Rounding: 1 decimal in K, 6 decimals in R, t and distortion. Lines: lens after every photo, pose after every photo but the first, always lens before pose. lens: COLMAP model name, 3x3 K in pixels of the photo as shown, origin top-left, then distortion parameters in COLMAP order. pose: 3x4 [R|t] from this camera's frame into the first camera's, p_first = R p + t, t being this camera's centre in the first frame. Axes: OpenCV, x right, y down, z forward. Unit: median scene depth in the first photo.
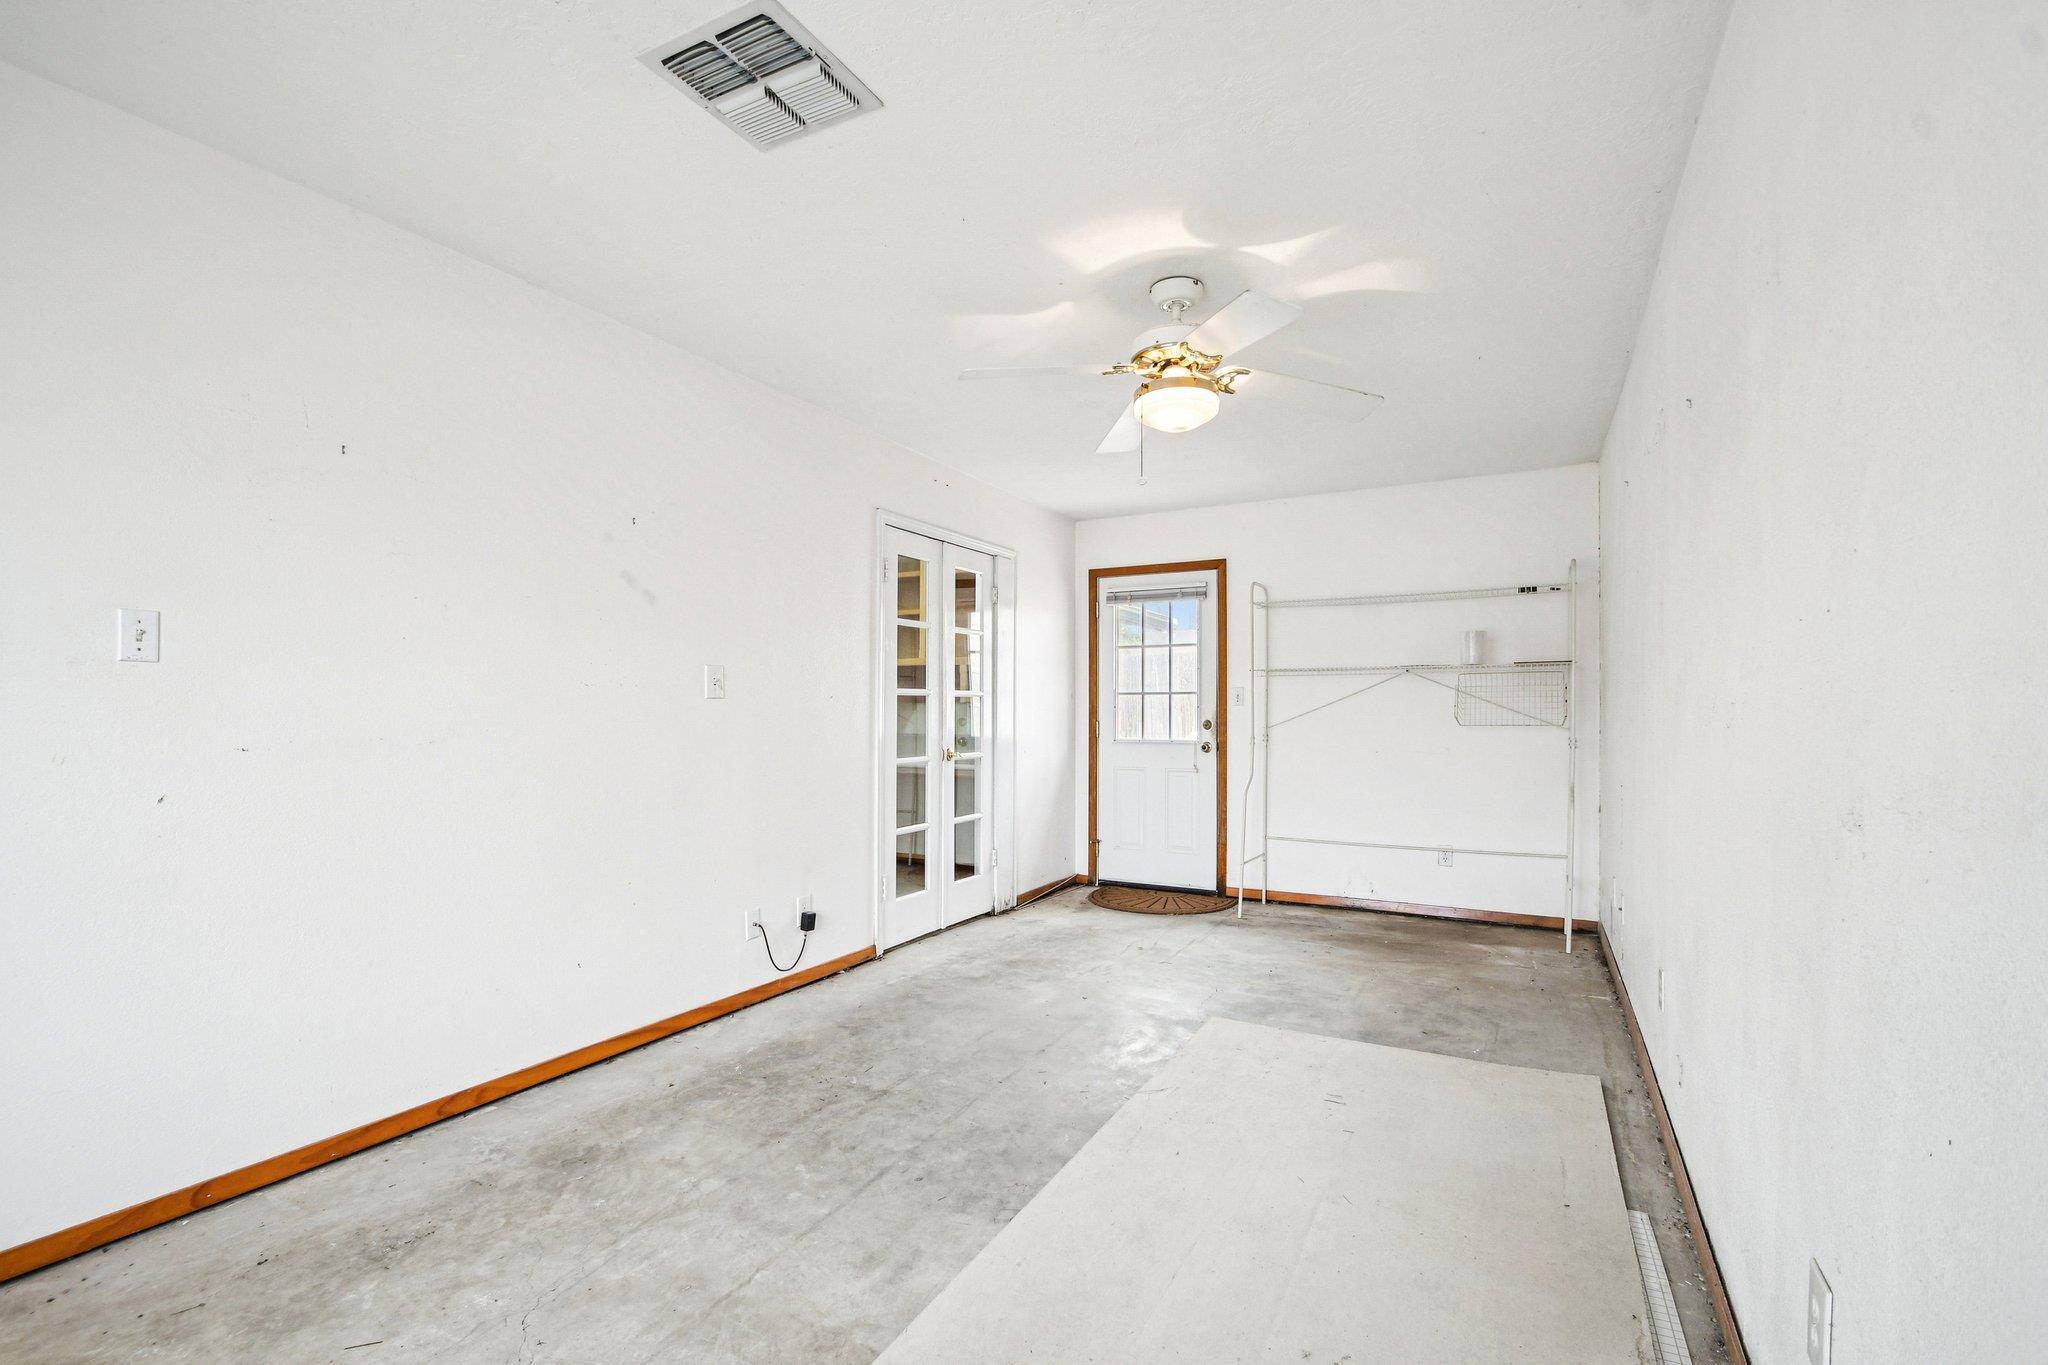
lens RADIAL K [[930.3, 0, 1016.0], [0, 930.3, 715.7], [0, 0, 1]] dist [0.001703, -0.000230]
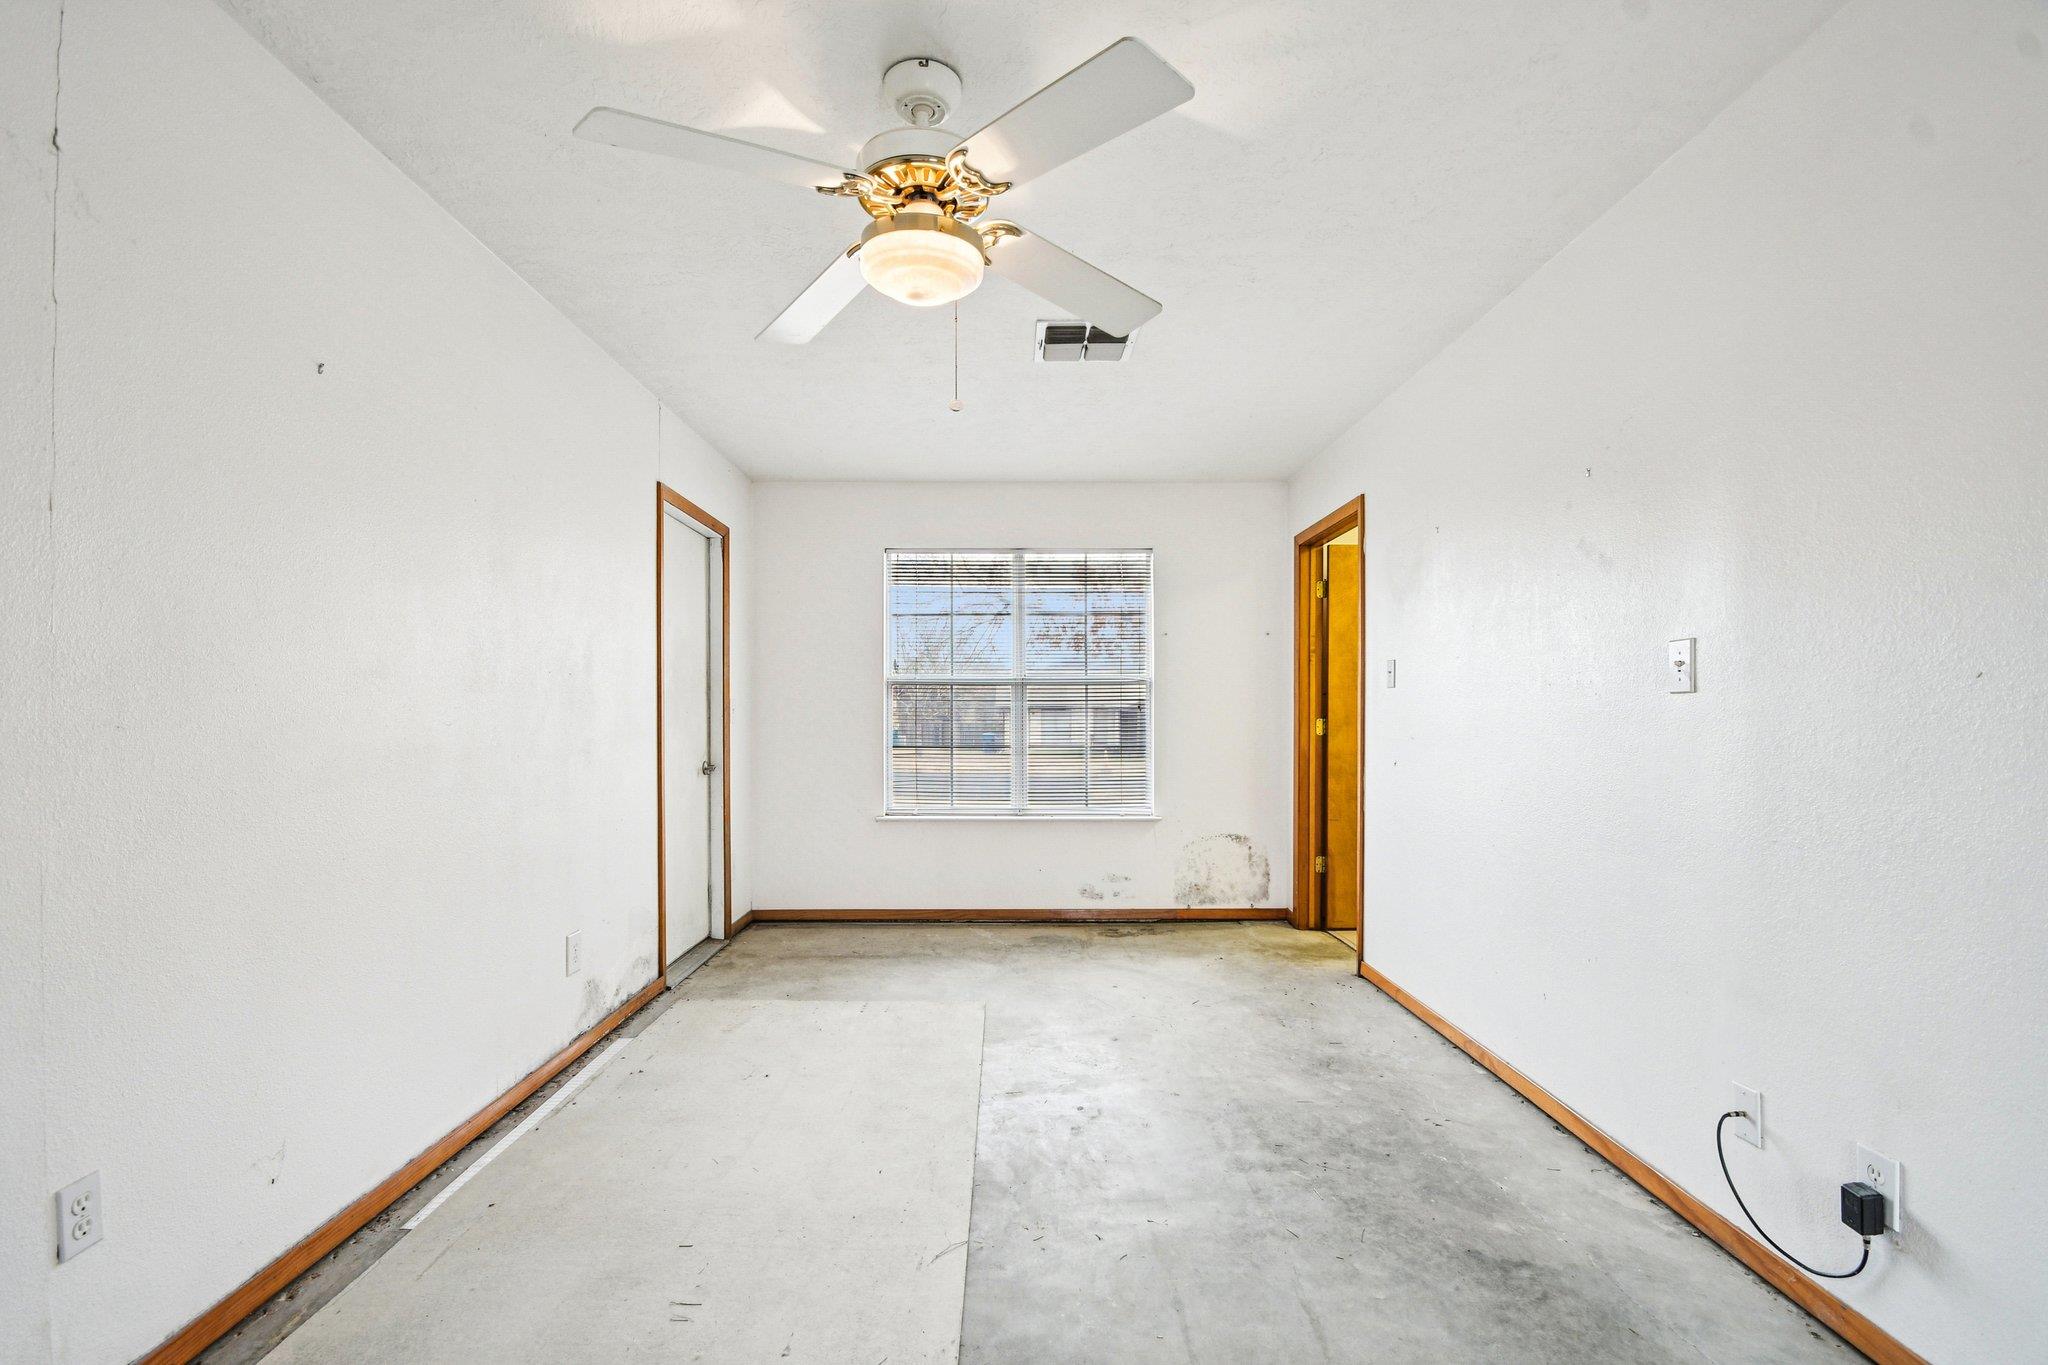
lens RADIAL K [[930.3, 0, 1016.0], [0, 930.3, 715.7], [0, 0, 1]] dist [0.001703, -0.000230]
pose [[-0.877884, -0.001014, -0.478872, 0.447674], [-0.001447, 0.999999, 0.000535, -0.002927], [0.478871, 0.001162, -0.877884, 1.670932]]
